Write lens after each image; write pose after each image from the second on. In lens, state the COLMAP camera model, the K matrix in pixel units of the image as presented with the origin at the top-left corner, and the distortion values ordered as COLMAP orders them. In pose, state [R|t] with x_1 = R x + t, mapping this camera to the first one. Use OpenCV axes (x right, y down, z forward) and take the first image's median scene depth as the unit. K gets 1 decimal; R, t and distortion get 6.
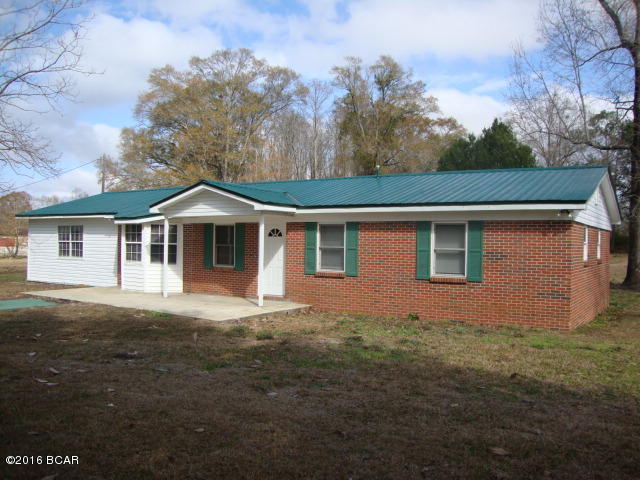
lens RADIAL K [[575.8, 0, 320.0], [0, 575.8, 240.0], [0, 0, 1]] dist [-0.150862, 0.007560]
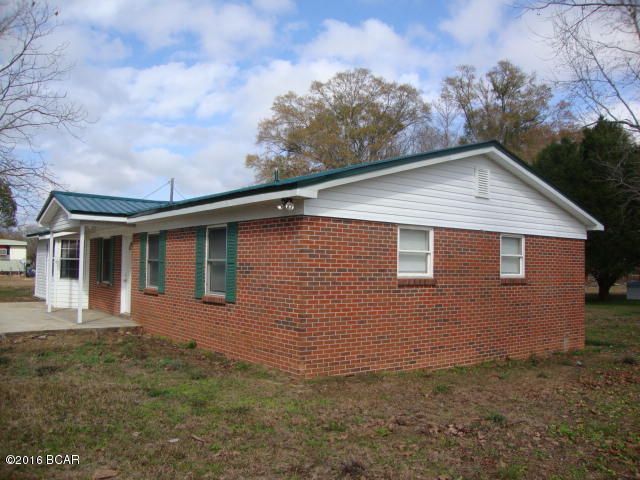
lens RADIAL K [[575.8, 0, 320.0], [0, 575.8, 240.0], [0, 0, 1]] dist [-0.150862, 0.007560]
pose [[0.939806, -0.014195, -0.341414, 0.141641], [-0.002146, 0.998872, -0.047438, 0.005683], [0.341702, 0.045316, 0.938715, 0.069918]]
